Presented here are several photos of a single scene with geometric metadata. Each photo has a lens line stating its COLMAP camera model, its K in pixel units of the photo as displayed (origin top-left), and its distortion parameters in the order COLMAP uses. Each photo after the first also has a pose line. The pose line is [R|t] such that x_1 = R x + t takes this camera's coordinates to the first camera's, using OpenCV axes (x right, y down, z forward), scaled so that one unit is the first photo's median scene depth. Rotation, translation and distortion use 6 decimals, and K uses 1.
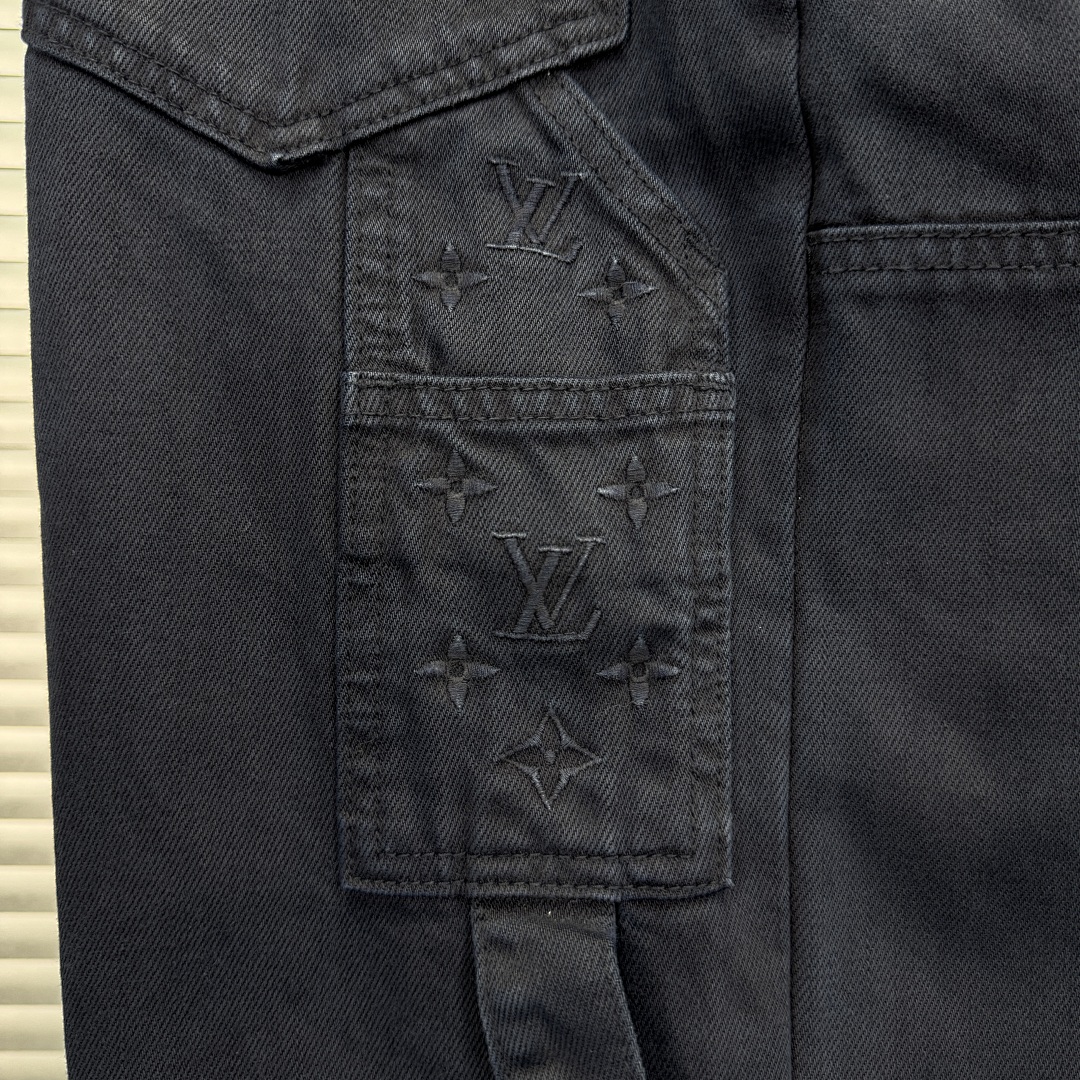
lens RADIAL K [[983.7, 0, 540.0], [0, 983.7, 540.0], [0, 0, 1]] dist [0.146761, -0.360242]
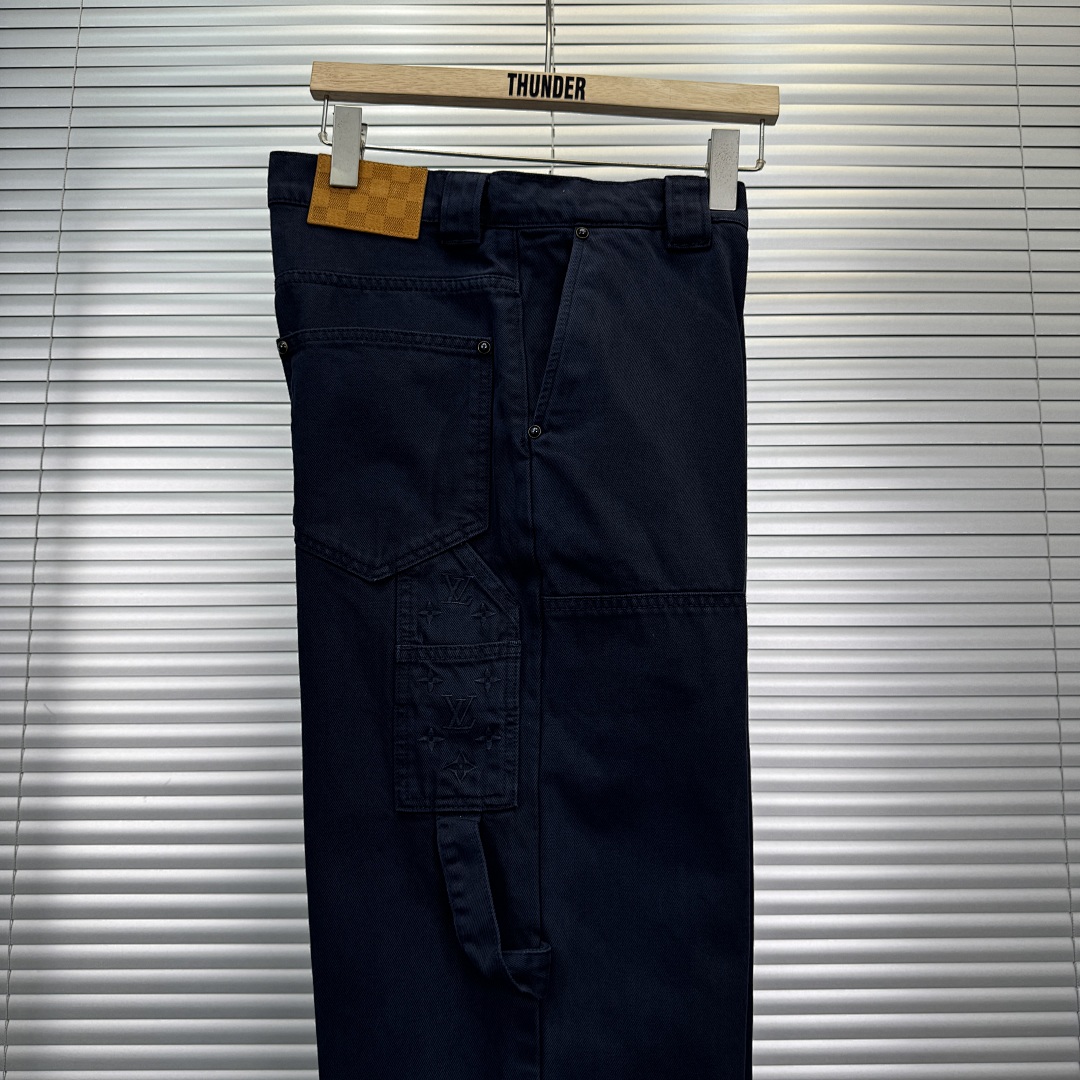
lens RADIAL K [[983.7, 0, 540.0], [0, 983.7, 540.0], [0, 0, 1]] dist [0.146761, -0.360242]
pose [[0.998160, -0.030840, -0.052202, 0.445571], [0.023663, 0.990847, -0.132901, -0.071010], [0.055823, 0.131421, 0.989754, -2.185881]]
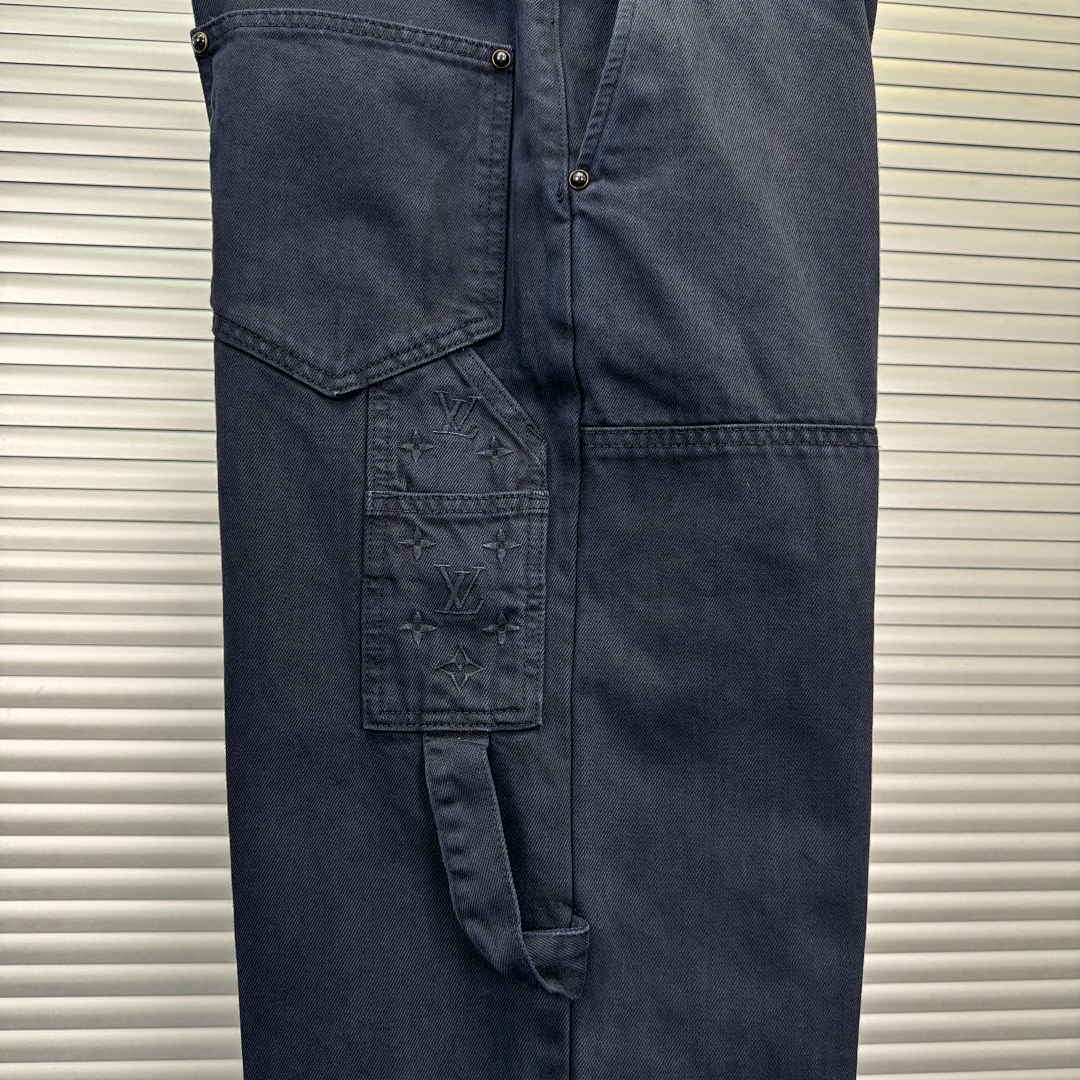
lens RADIAL K [[983.7, 0, 540.0], [0, 983.7, 540.0], [0, 0, 1]] dist [0.146761, -0.360242]
pose [[0.999785, 0.001234, 0.020719, 0.138905], [-0.000208, 0.998777, -0.049432, 0.045363], [-0.020755, 0.049417, 0.998563, -1.169766]]
